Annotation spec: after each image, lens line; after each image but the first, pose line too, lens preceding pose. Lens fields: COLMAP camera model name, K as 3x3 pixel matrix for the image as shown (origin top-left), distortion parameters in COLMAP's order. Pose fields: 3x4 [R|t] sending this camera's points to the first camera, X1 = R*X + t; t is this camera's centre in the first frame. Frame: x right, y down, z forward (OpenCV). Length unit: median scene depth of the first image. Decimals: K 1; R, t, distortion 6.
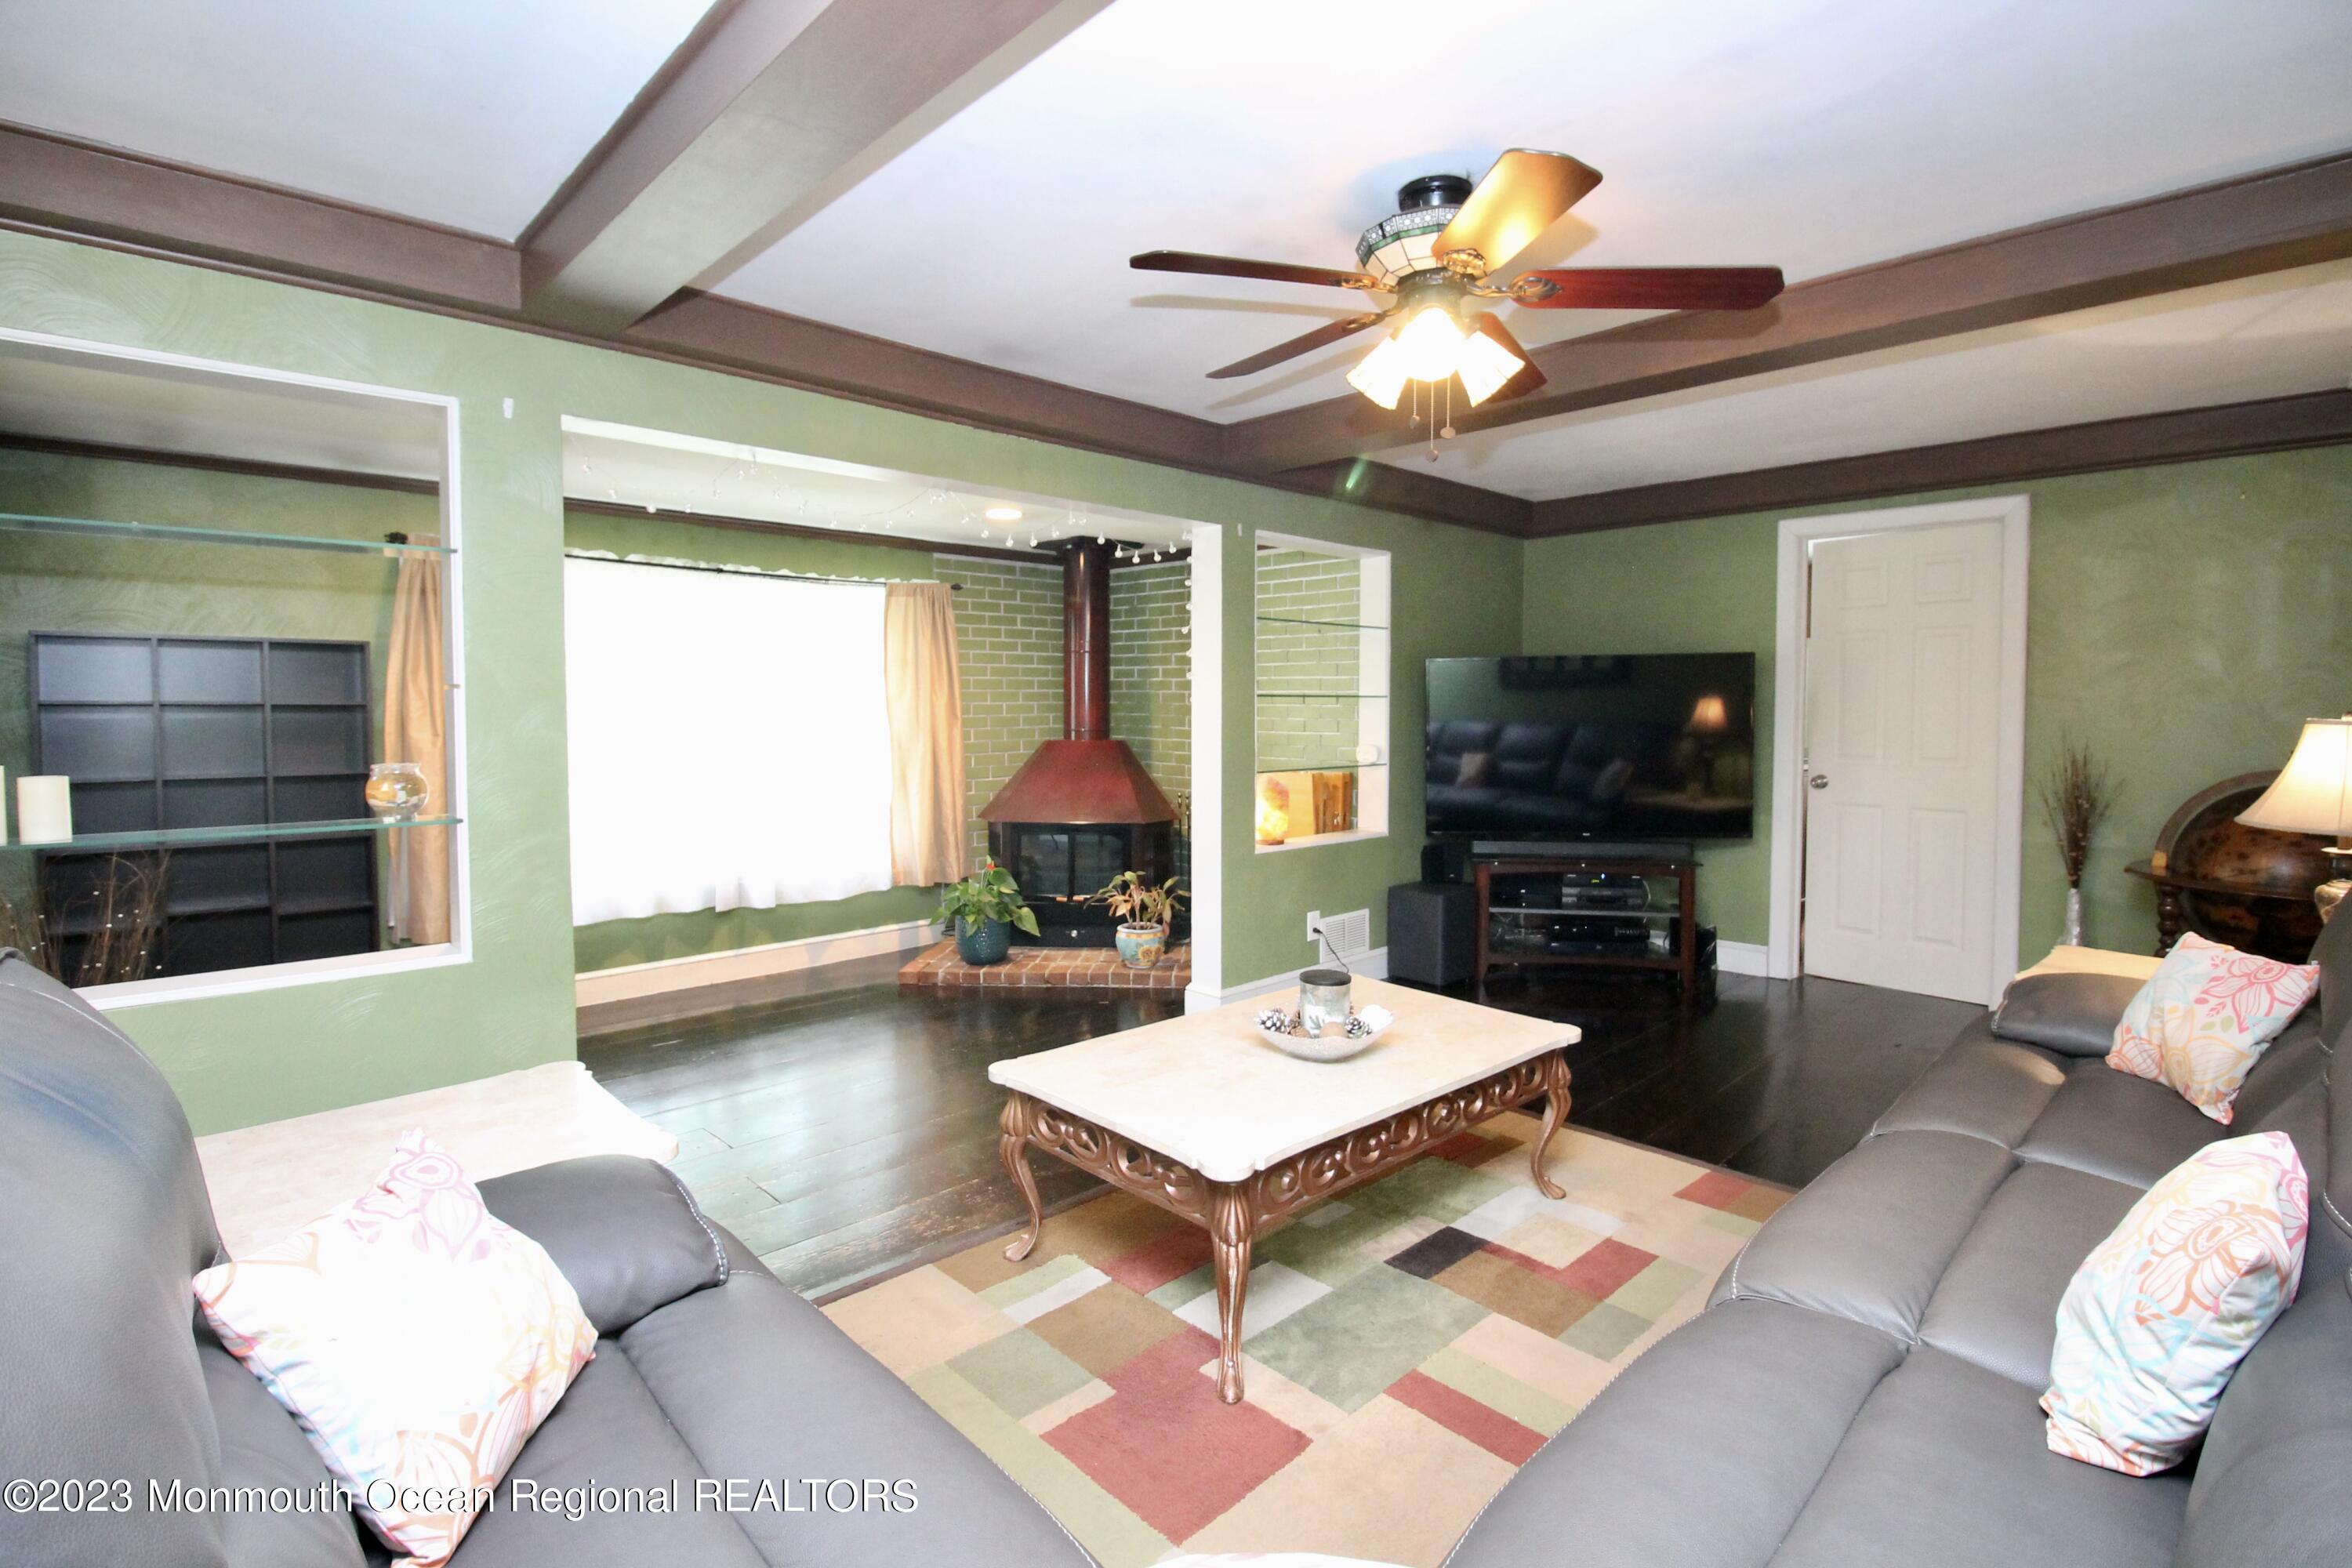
lens RADIAL K [[1101.8, 0, 1204.1], [0, 1101.8, 746.1], [0, 0, 1]] dist [-0.015035, -0.000251]
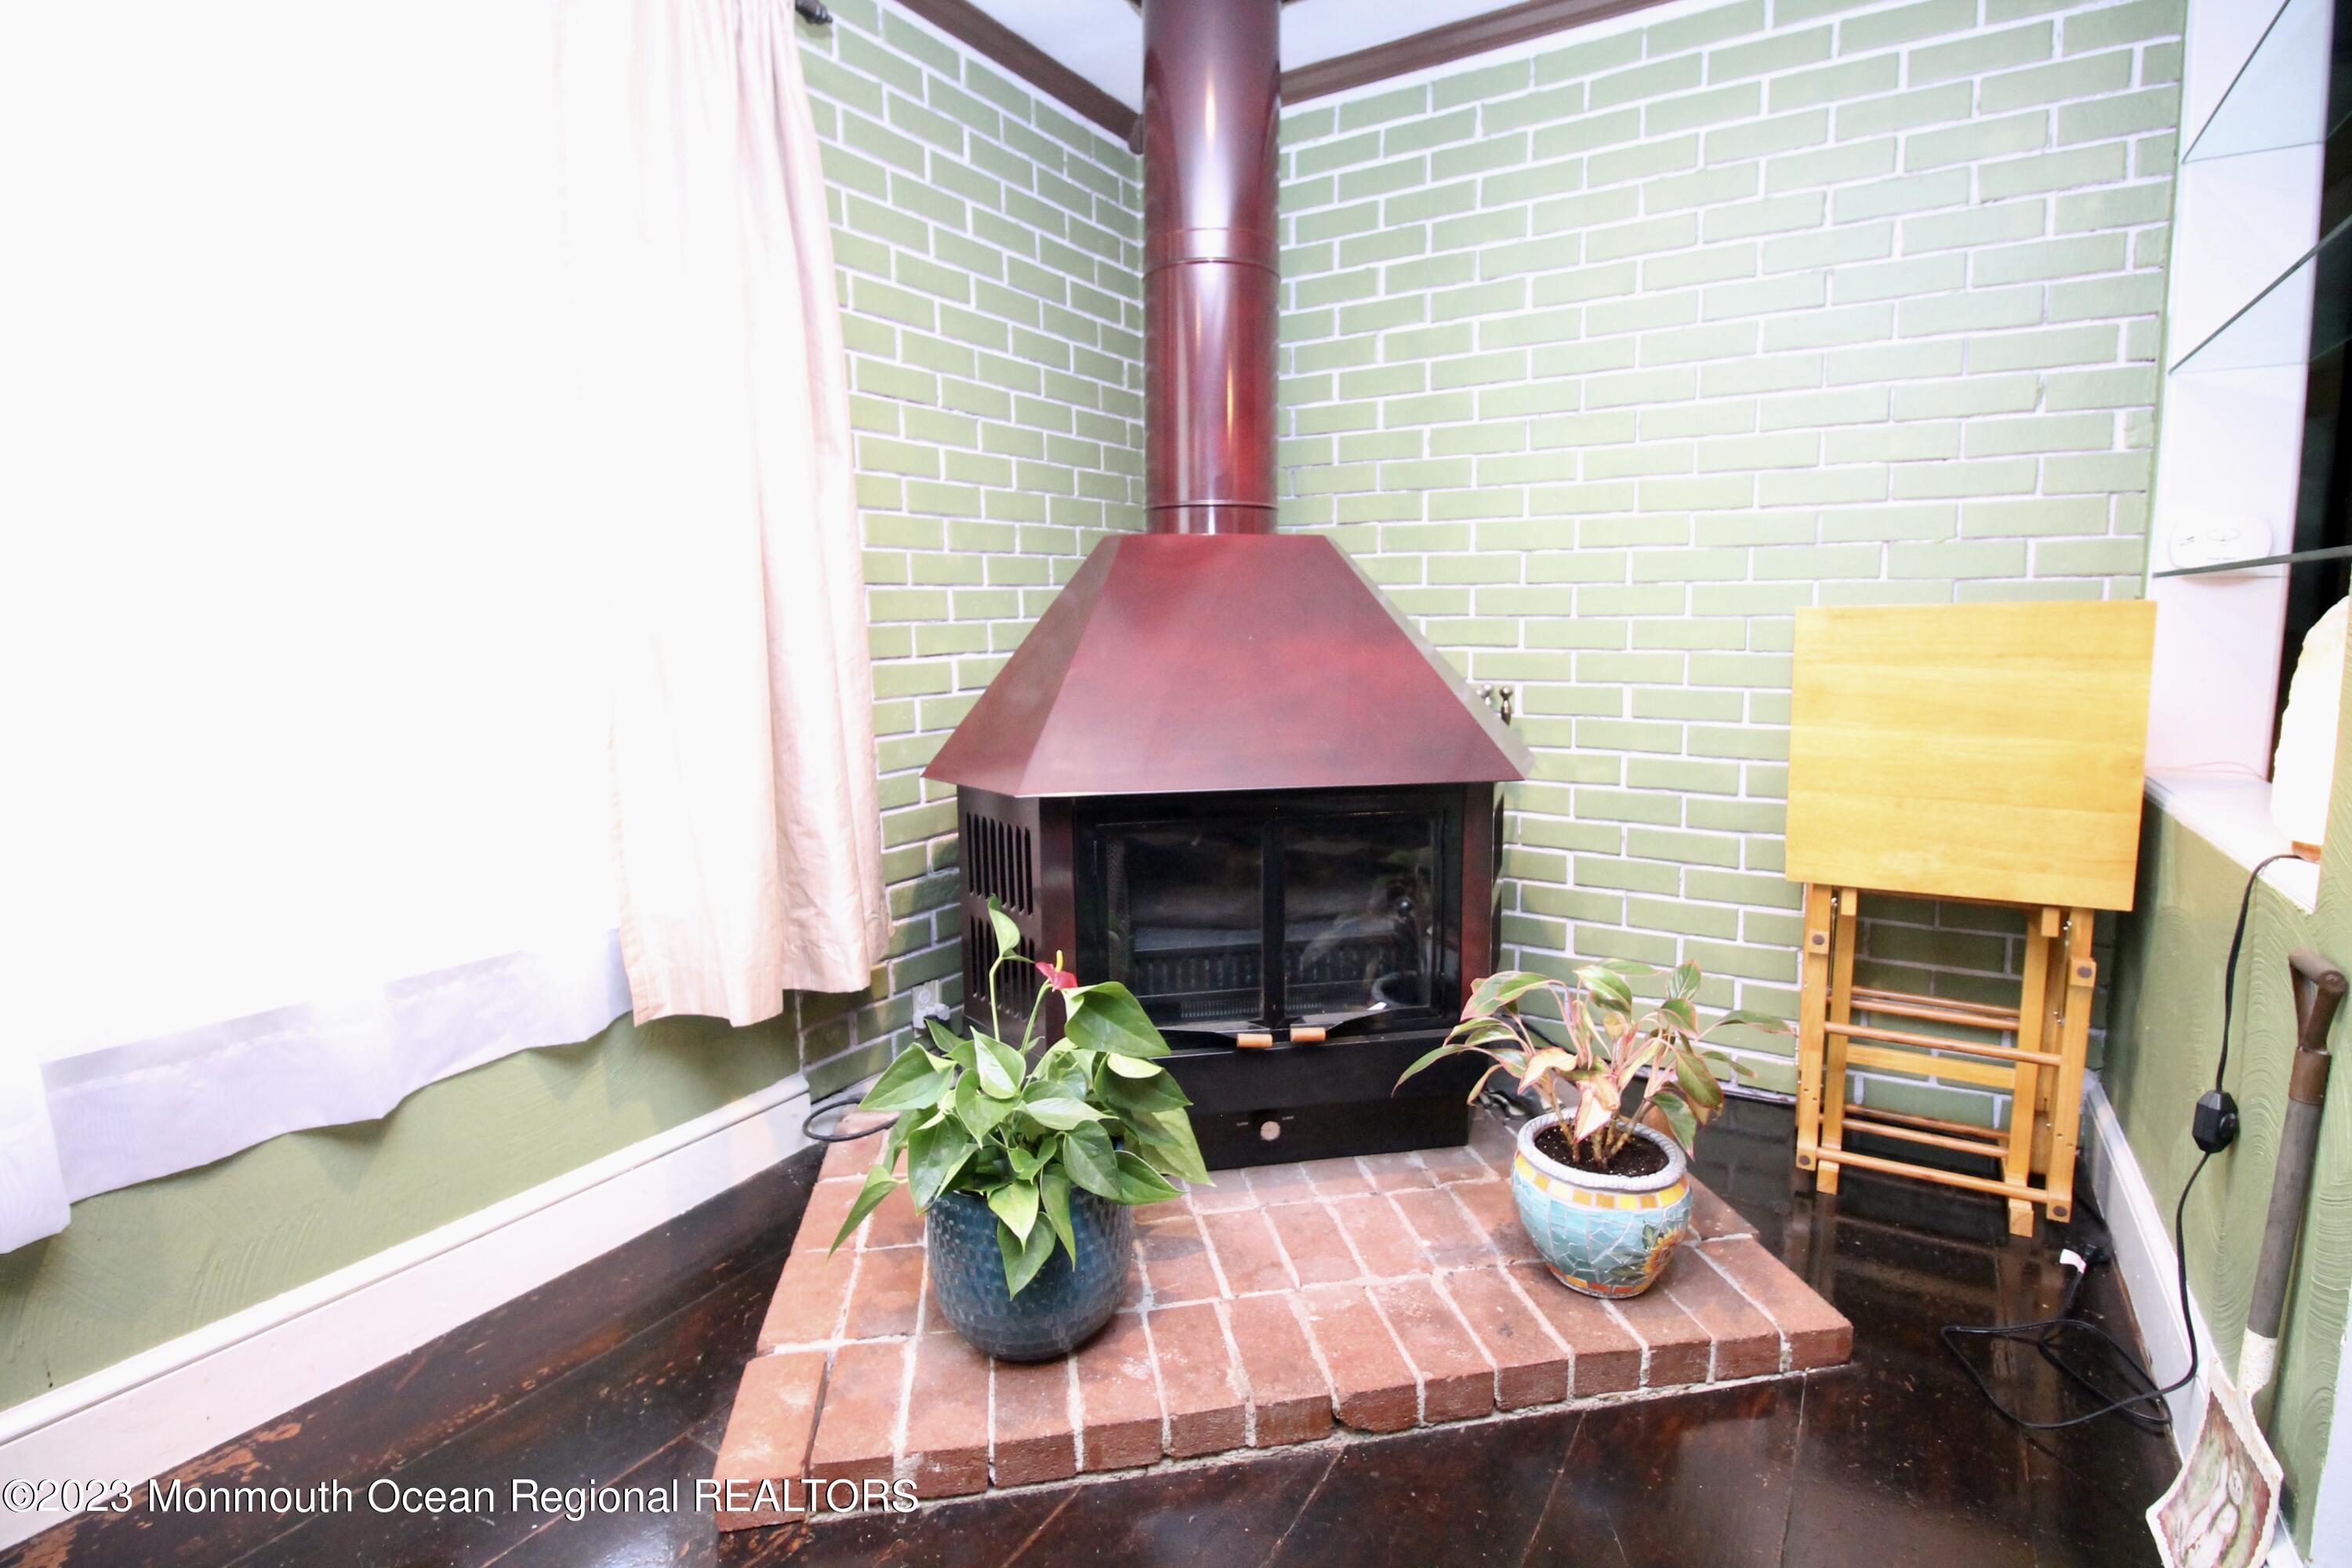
lens RADIAL K [[1101.8, 0, 1204.1], [0, 1101.8, 746.1], [0, 0, 1]] dist [-0.015035, -0.000251]
pose [[0.970437, -0.035209, 0.238772, -0.201850], [0.015972, 0.996502, 0.082029, 0.031714], [-0.240825, -0.075790, 0.967605, 0.681460]]
